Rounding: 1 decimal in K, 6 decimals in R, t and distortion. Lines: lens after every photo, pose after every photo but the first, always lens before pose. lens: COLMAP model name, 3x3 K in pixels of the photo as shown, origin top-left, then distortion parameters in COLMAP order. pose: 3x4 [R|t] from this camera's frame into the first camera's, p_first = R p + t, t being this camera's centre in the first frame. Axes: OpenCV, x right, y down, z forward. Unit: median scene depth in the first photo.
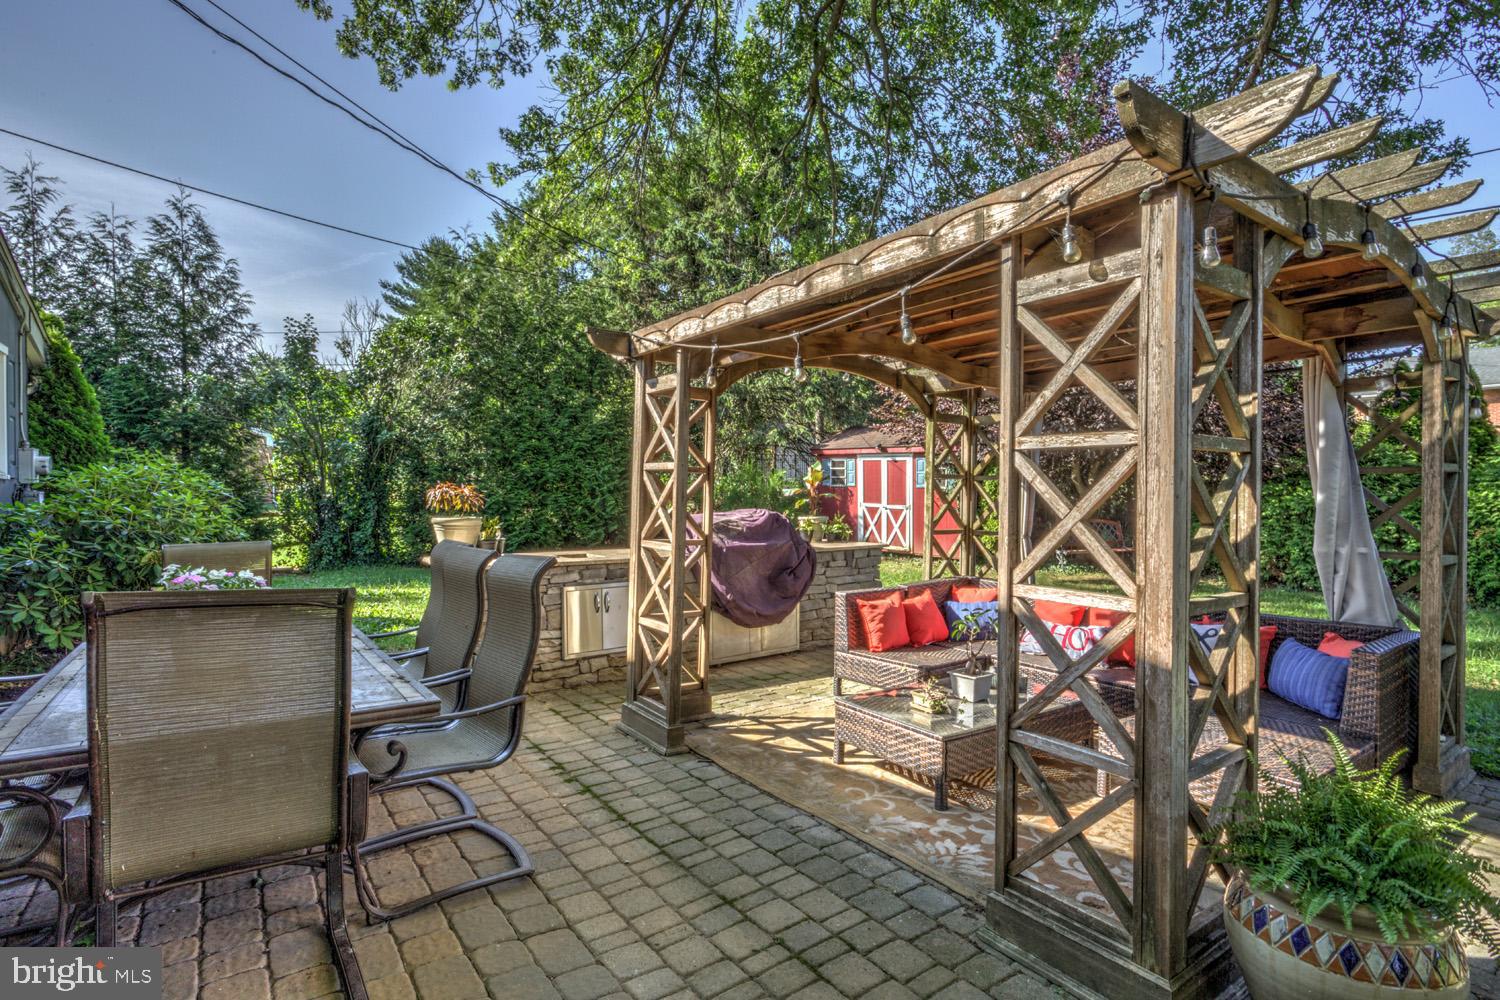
lens RADIAL K [[713.8, 0, 737.5], [0, 713.8, 494.4], [0, 0, 1]] dist [0.000040, 0.001615]
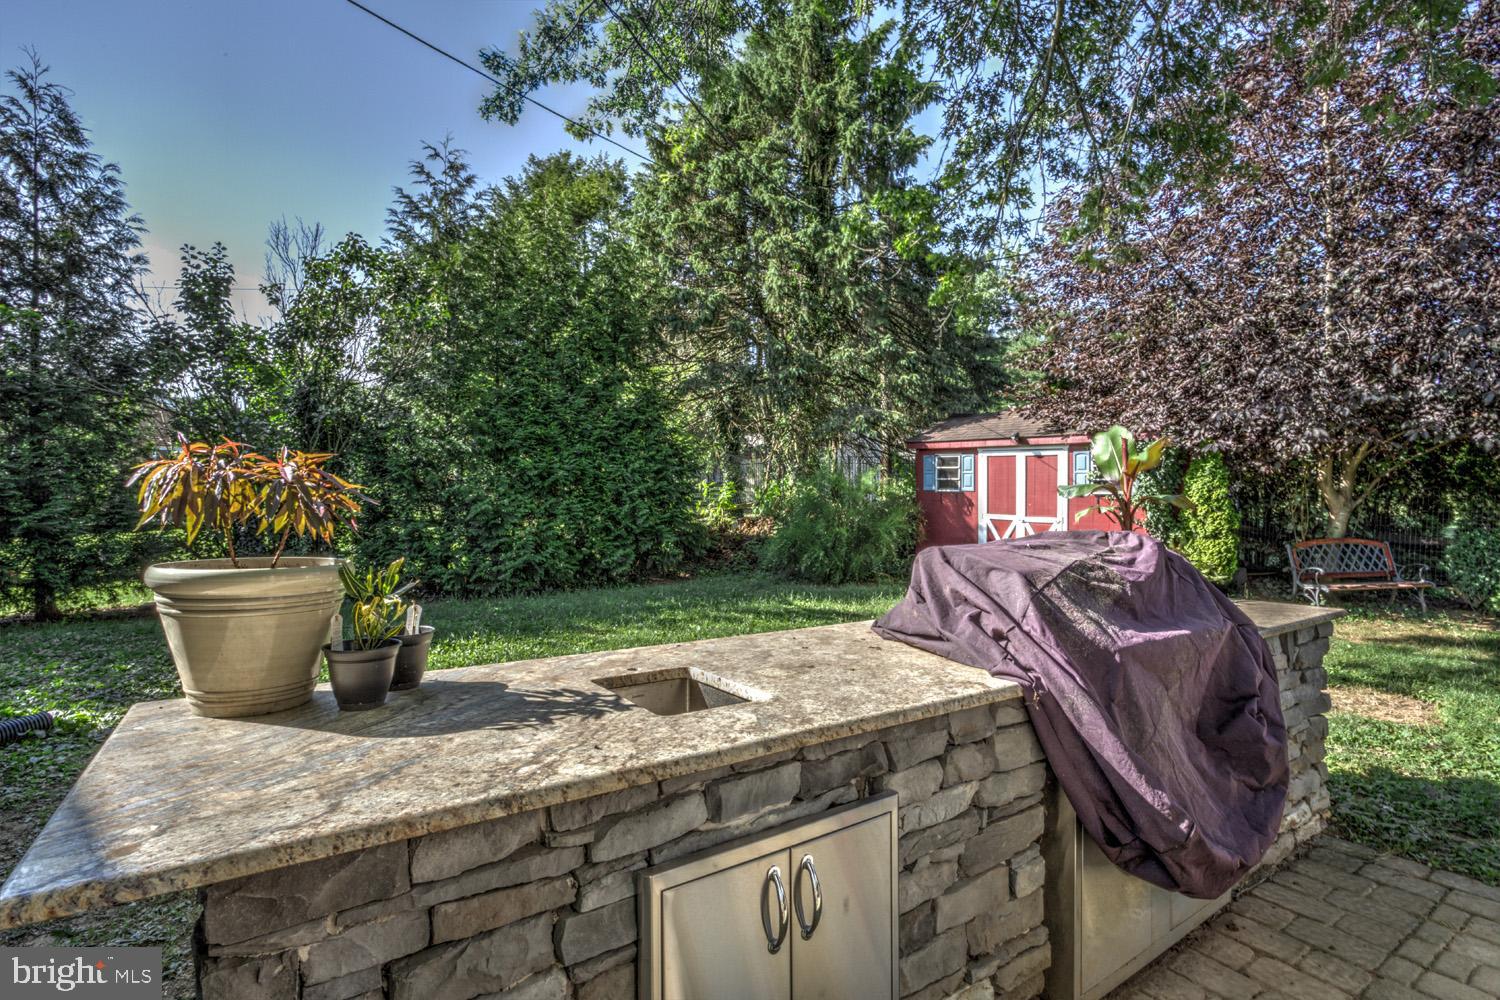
lens RADIAL K [[713.8, 0, 736.8], [0, 713.8, 499.1], [0, 0, 1]] dist [0.000040, 0.001615]
pose [[0.999960, 0.003669, -0.008171, -0.080844], [-0.003742, 0.999953, -0.008893, 0.004033], [0.008138, 0.008923, 0.999927, 0.290266]]
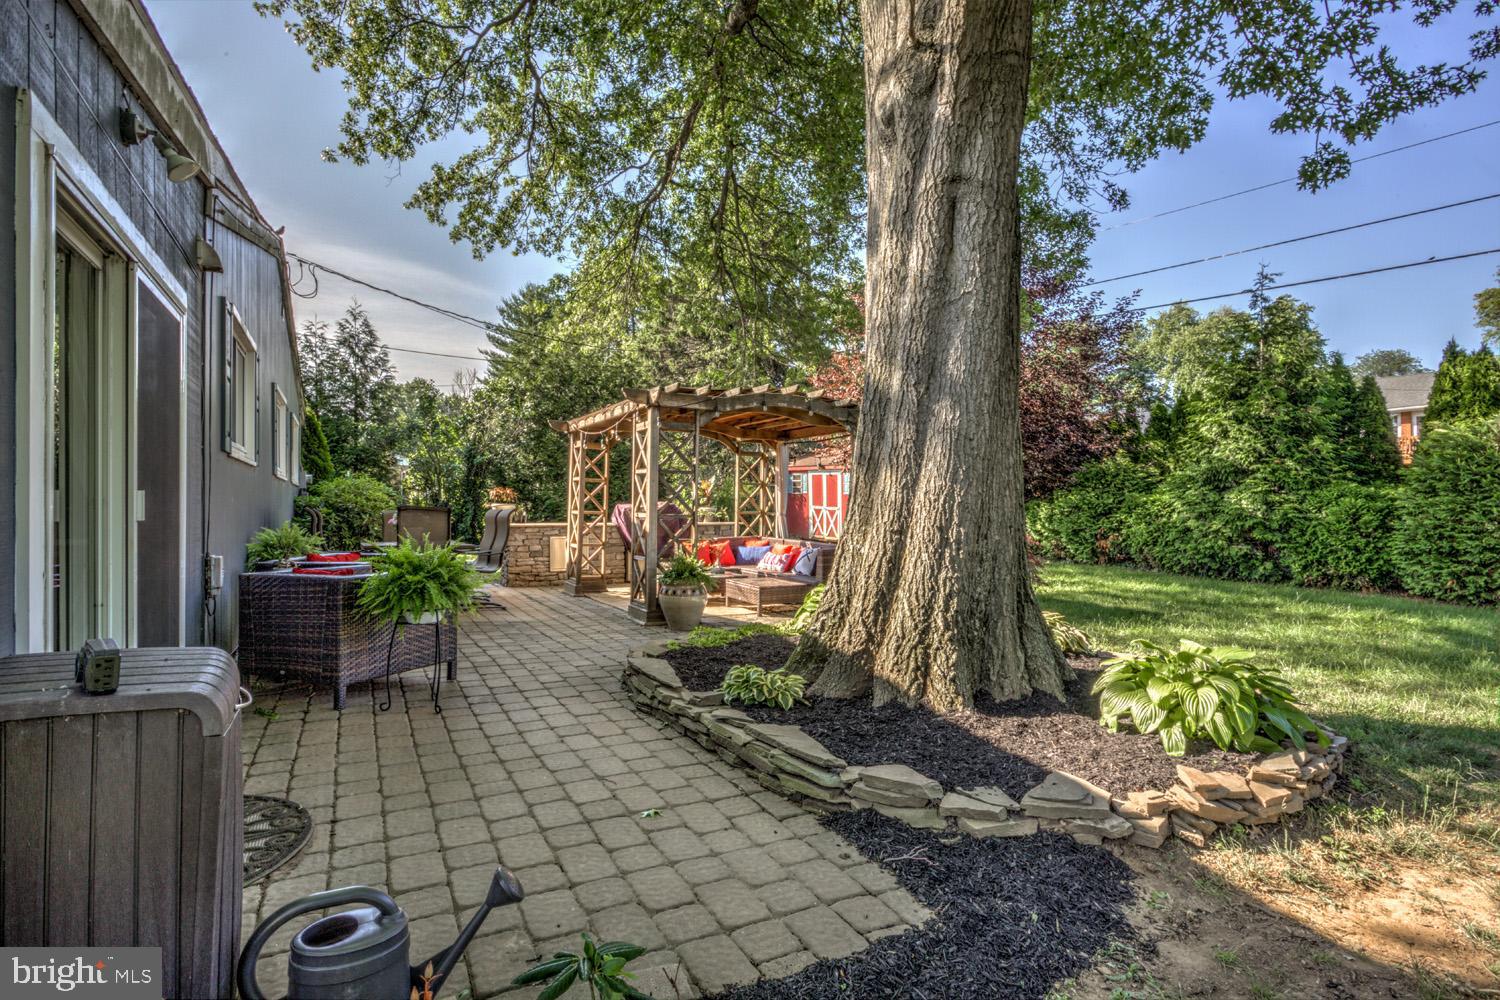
lens RADIAL K [[713.8, 0, 748.2], [0, 713.8, 500.8], [0, 0, 1]] dist [0.000040, 0.001615]
pose [[0.993402, 0.000890, -0.114684, 0.230264], [-0.002044, 0.999949, -0.009938, 0.017570], [0.114669, 0.010107, 0.993352, -0.406450]]
